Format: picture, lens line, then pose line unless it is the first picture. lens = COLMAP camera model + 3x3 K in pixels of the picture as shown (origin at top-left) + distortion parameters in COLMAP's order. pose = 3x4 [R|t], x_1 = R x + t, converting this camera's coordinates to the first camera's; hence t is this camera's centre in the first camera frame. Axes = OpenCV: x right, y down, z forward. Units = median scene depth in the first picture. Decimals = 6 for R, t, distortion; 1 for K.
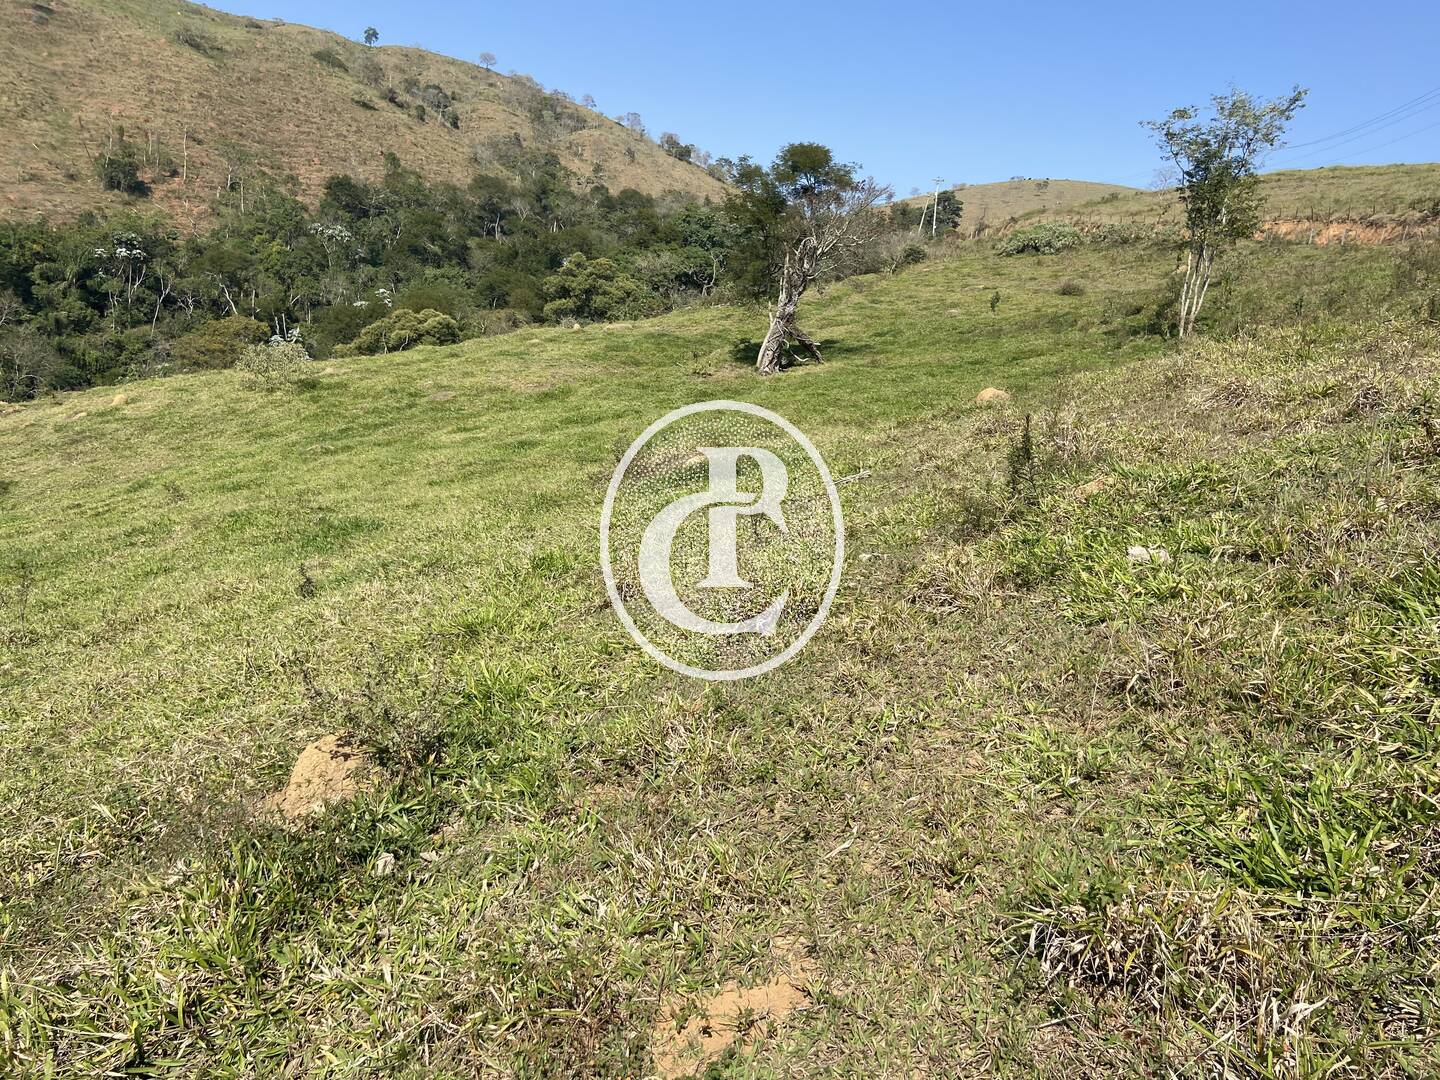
lens RADIAL K [[1082.5, 0, 739.7], [0, 1082.5, 528.7], [0, 0, 1]] dist [0.122937, -0.151215]
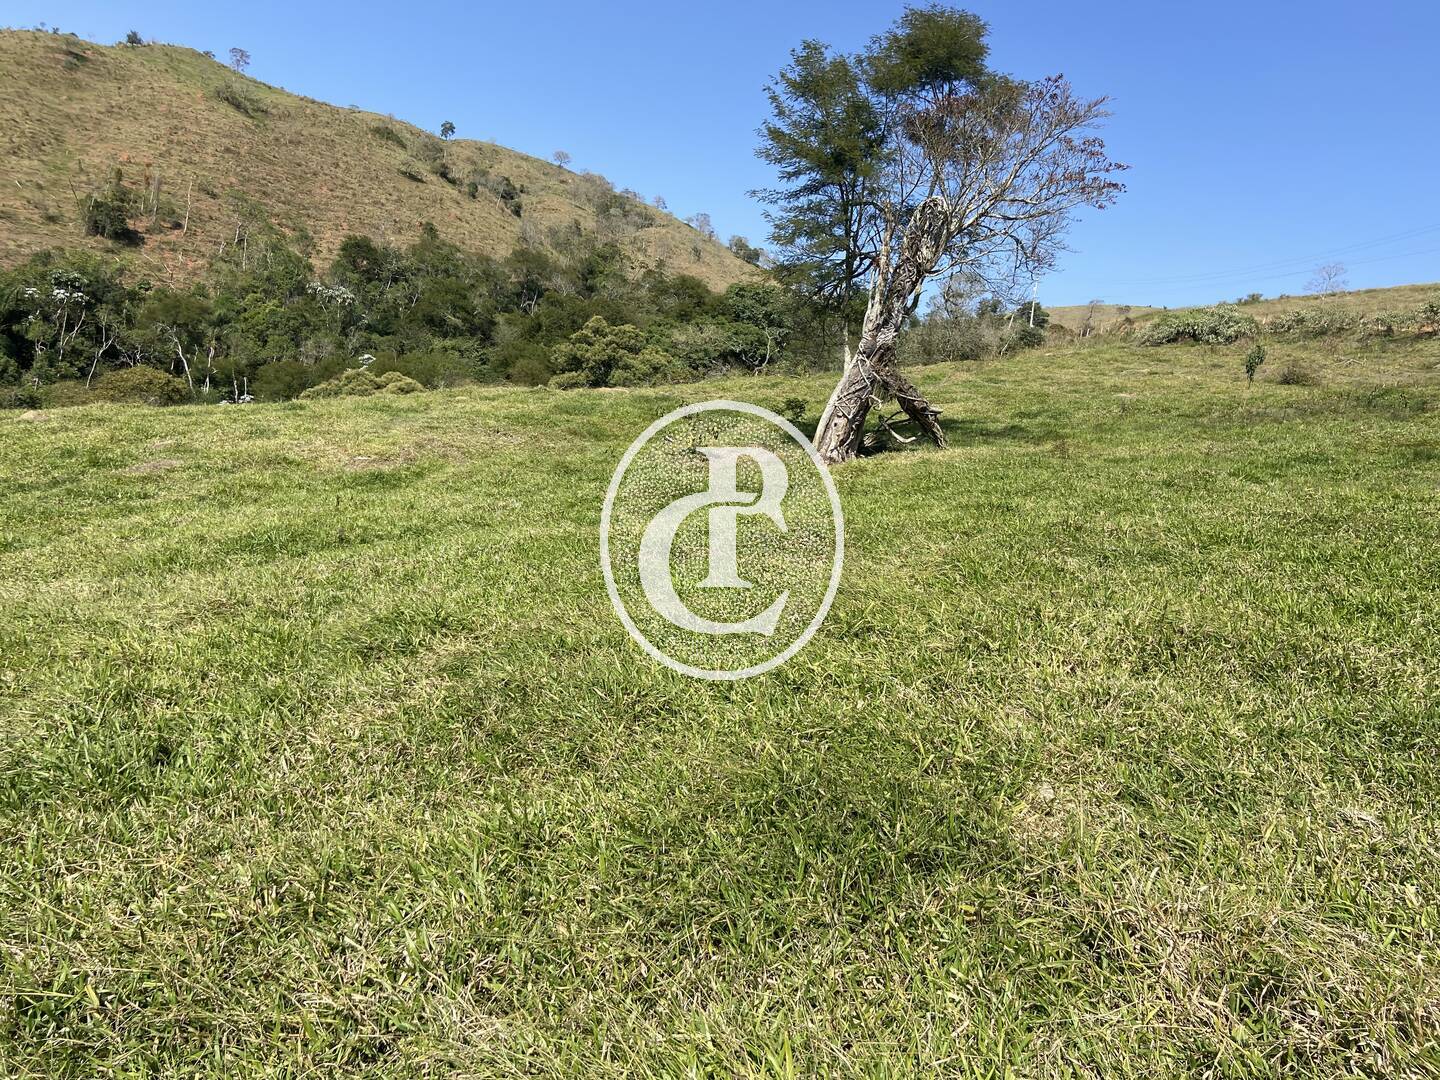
lens RADIAL K [[1082.5, 0, 735.1], [0, 1082.5, 522.5], [0, 0, 1]] dist [0.122937, -0.151215]
pose [[0.996678, 0.059887, -0.055190, 0.002931], [-0.065376, 0.992457, -0.103705, -0.018677], [0.048564, 0.106968, 0.993076, 0.155915]]
